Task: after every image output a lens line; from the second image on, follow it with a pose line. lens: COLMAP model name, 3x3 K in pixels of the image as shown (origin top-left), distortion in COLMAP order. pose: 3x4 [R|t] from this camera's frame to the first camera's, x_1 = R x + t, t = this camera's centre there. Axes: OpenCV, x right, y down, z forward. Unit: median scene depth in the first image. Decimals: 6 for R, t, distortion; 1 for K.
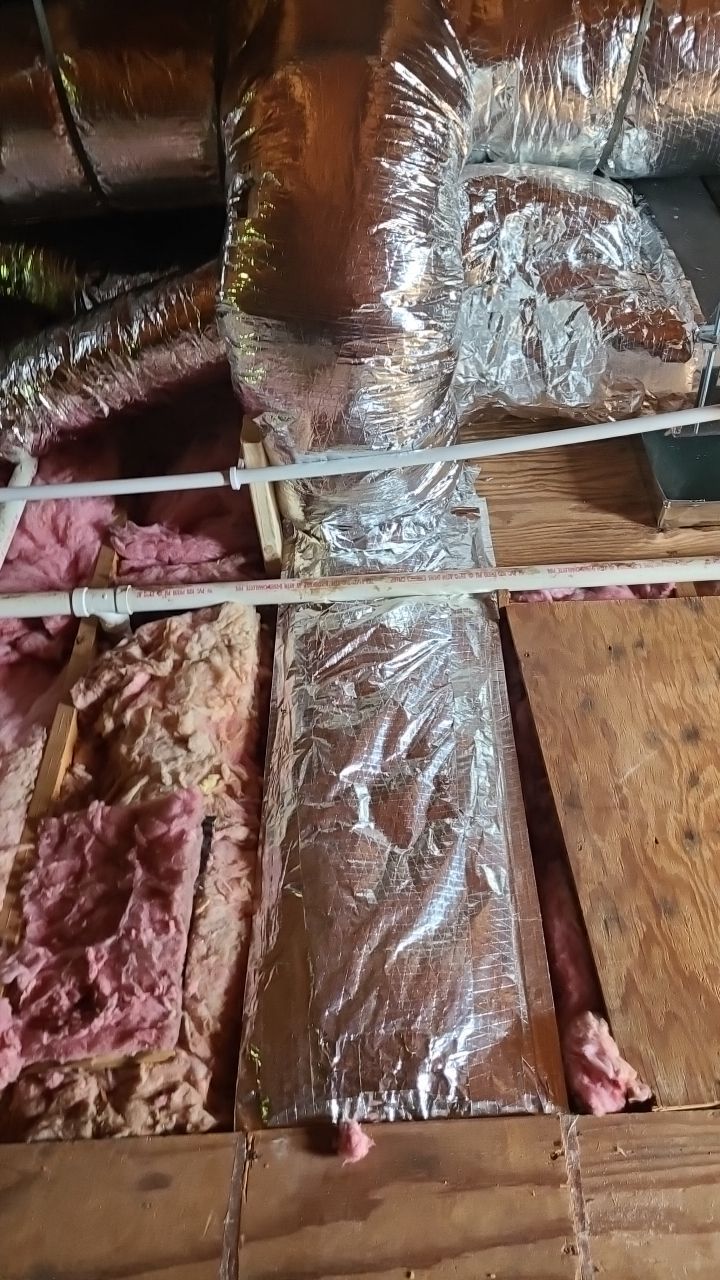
lens RADIAL K [[957.0, 0, 365.3], [0, 957.0, 638.3], [0, 0, 1]] dist [0.032735, -0.034967]
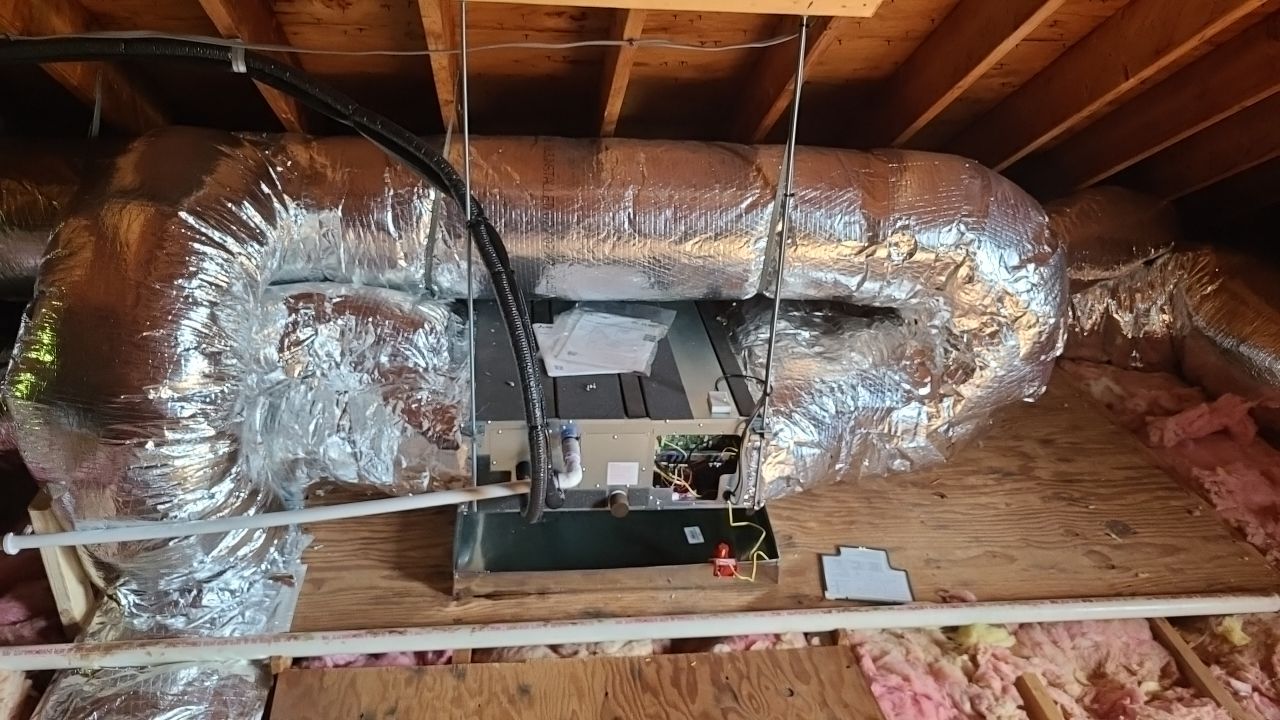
lens RADIAL K [[957.0, 0, 638.4], [0, 957.0, 347.3], [0, 0, 1]] dist [0.032735, -0.034967]
pose [[0.991383, 0.046642, 0.122411, 0.379886], [-0.000969, 0.937049, -0.349197, -0.000195], [-0.130992, 0.346069, 0.929019, -0.137721]]
